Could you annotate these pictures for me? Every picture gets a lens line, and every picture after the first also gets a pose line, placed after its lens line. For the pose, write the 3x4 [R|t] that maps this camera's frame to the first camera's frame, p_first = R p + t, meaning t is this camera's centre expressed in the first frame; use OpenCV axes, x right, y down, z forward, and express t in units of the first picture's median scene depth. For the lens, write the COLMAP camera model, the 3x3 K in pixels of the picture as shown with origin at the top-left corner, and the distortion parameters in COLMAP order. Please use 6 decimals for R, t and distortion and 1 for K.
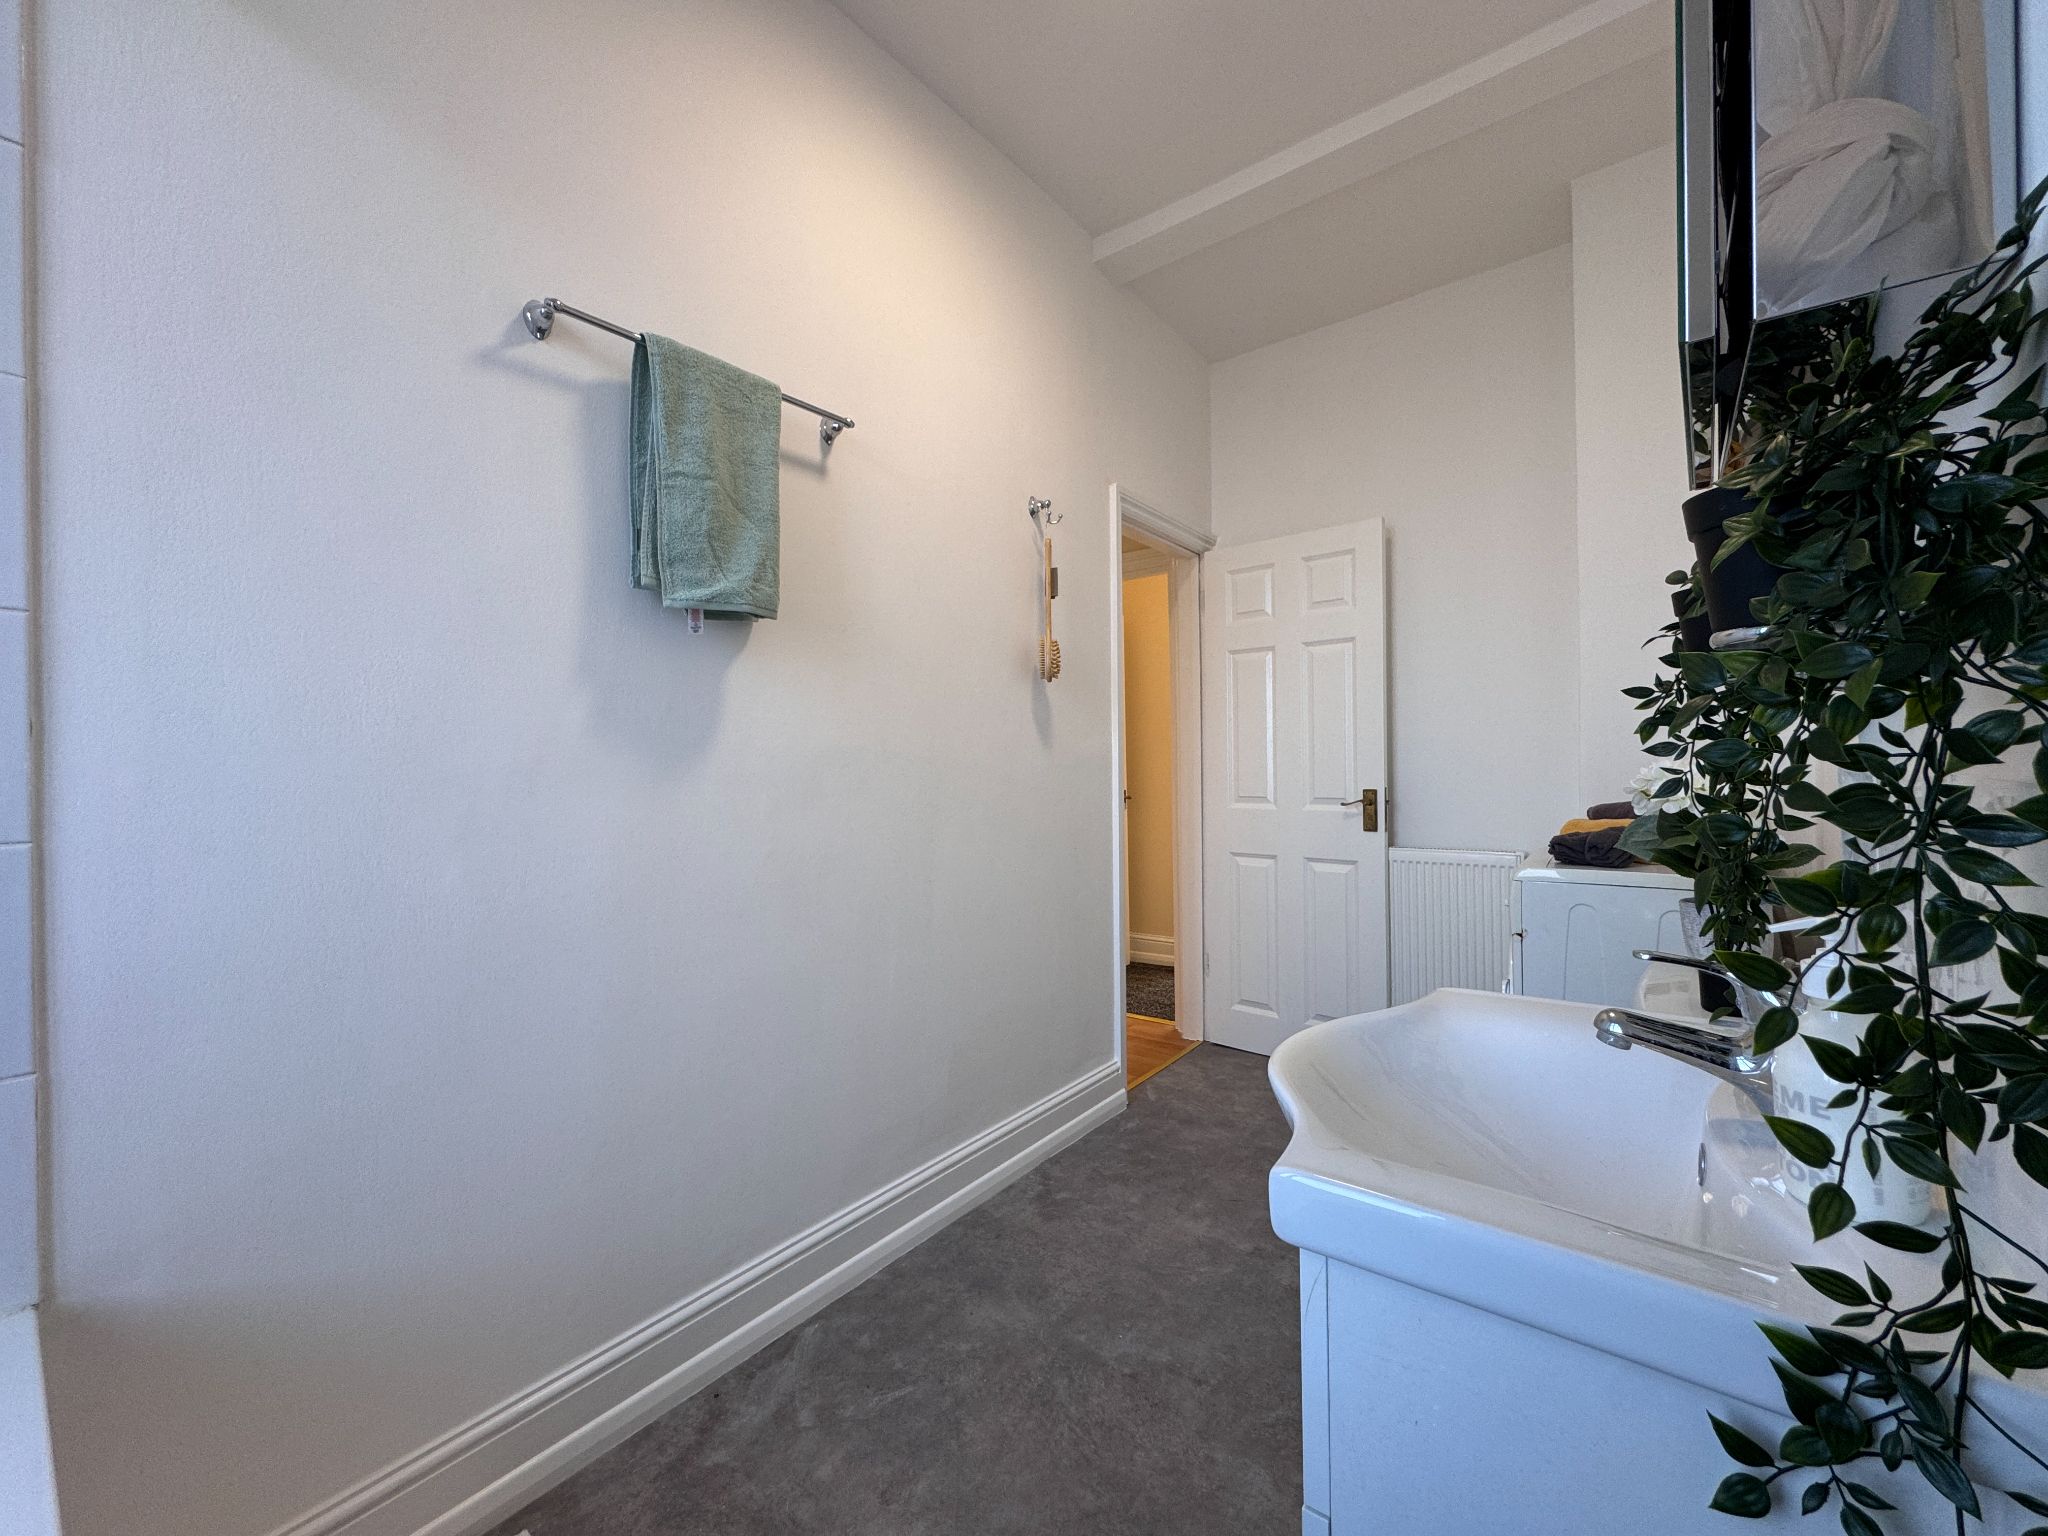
lens RADIAL K [[820.5, 0, 1024.7], [0, 820.5, 769.4], [0, 0, 1]] dist [-0.000671, 0.000191]
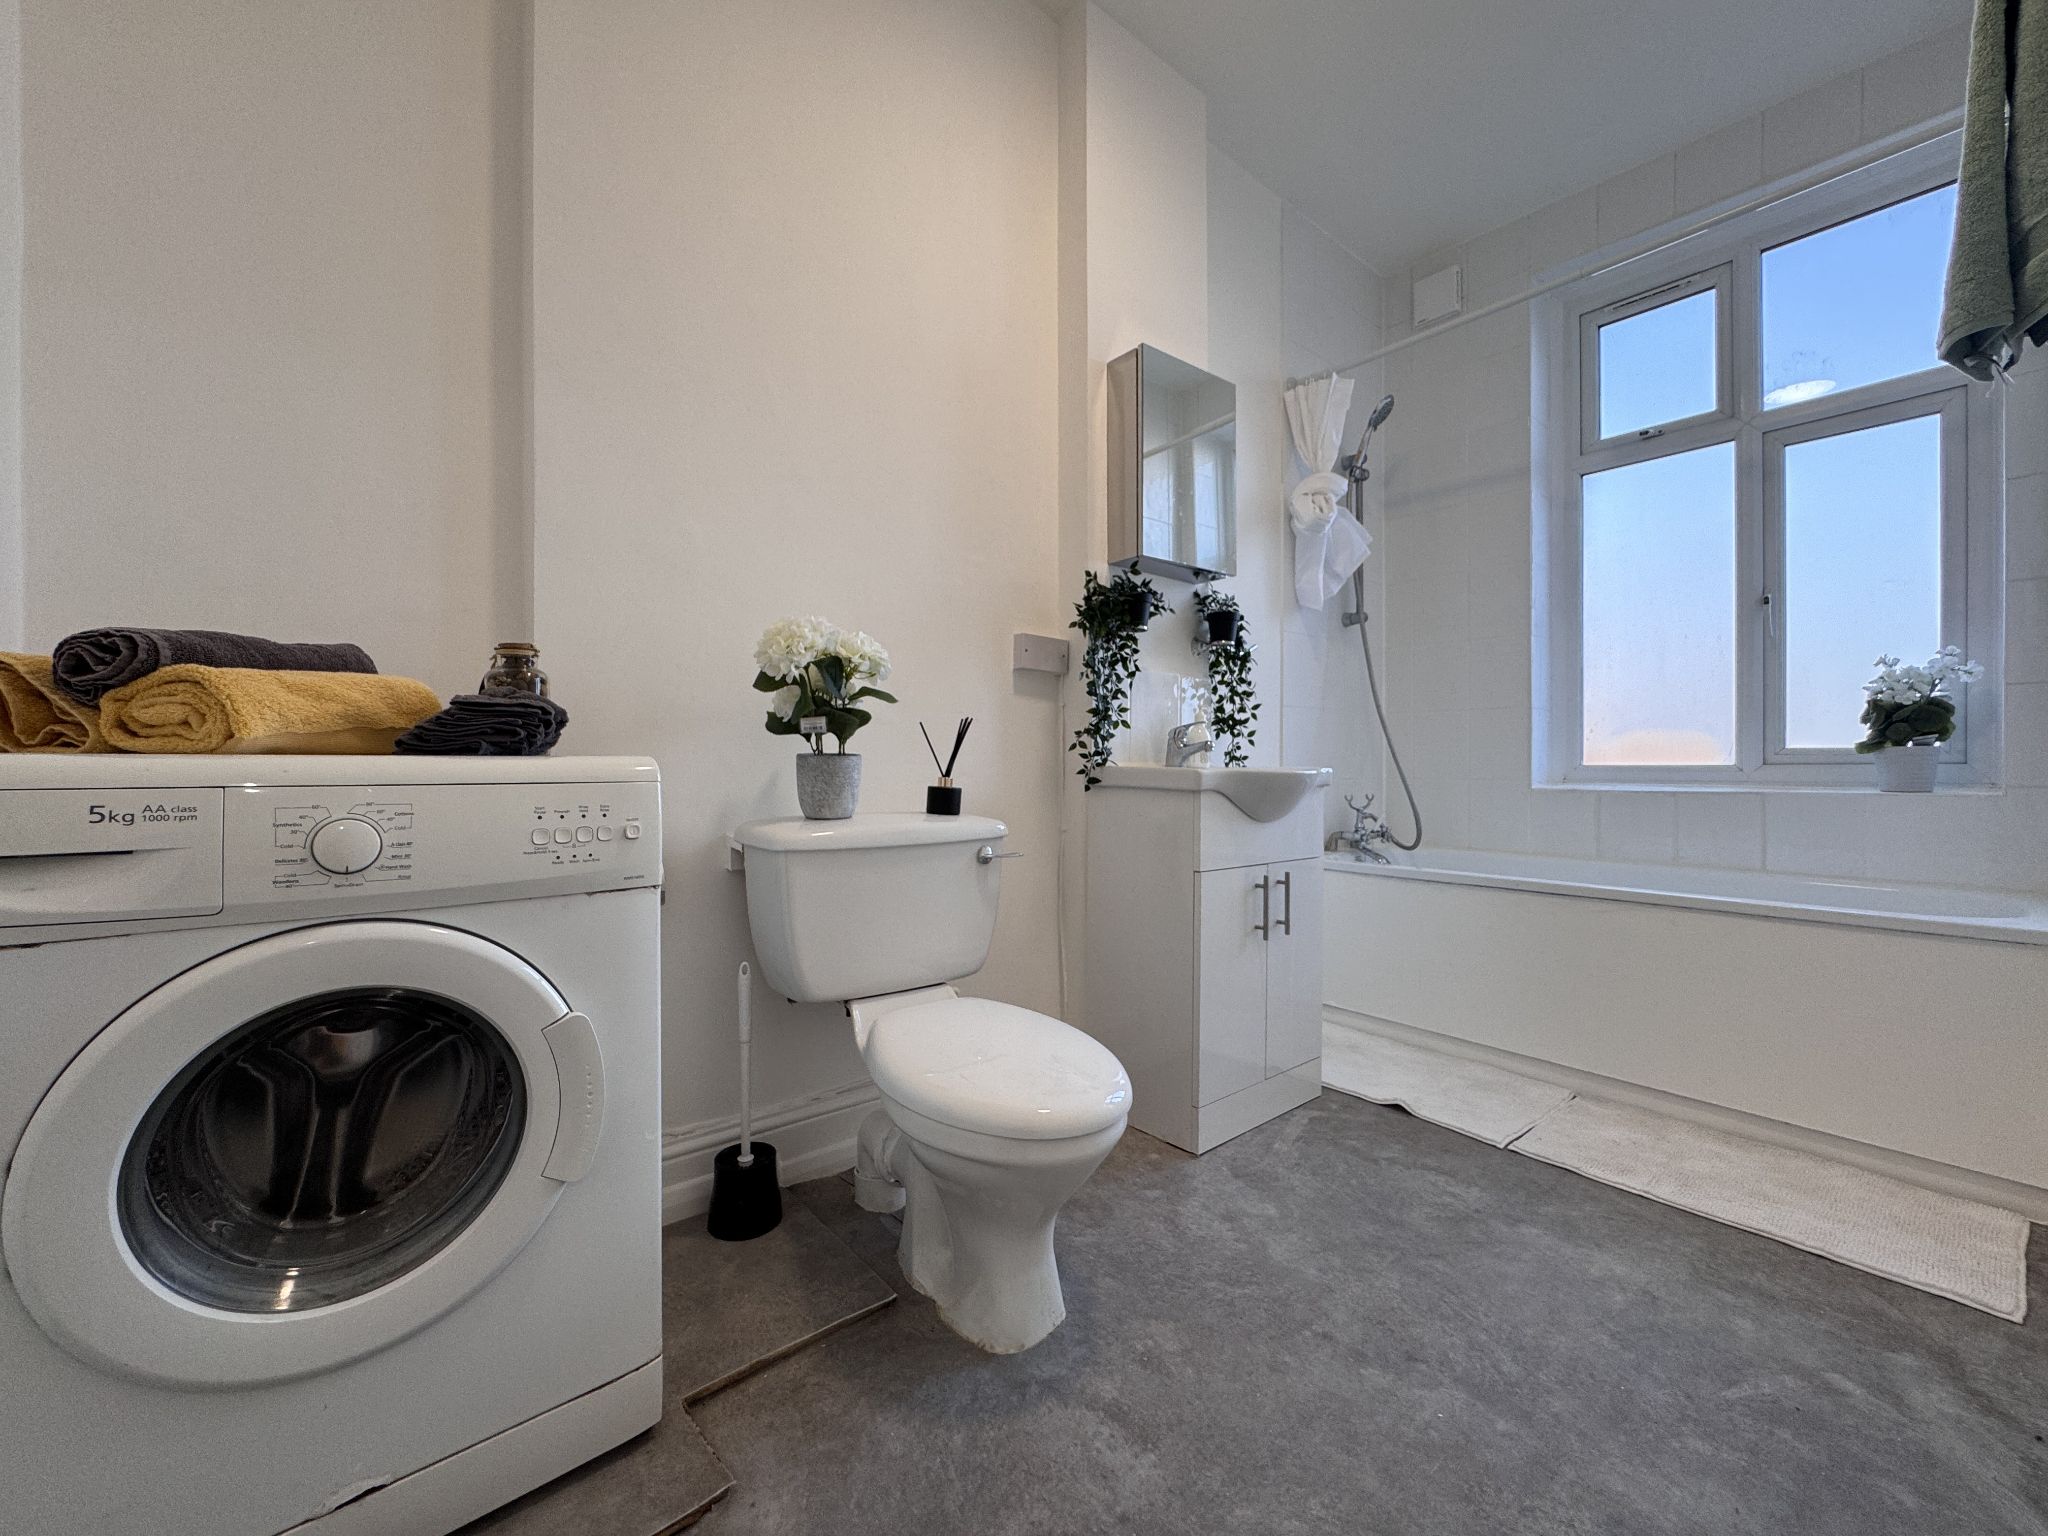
lens RADIAL K [[820.5, 0, 1026.6], [0, 820.5, 761.3], [0, 0, 1]] dist [-0.000671, 0.000191]
pose [[-0.976891, 0.018942, 0.212899, 0.327055], [0.018557, 0.999821, -0.003807, 0.164599], [-0.212933, 0.000232, -0.977067, 1.915321]]
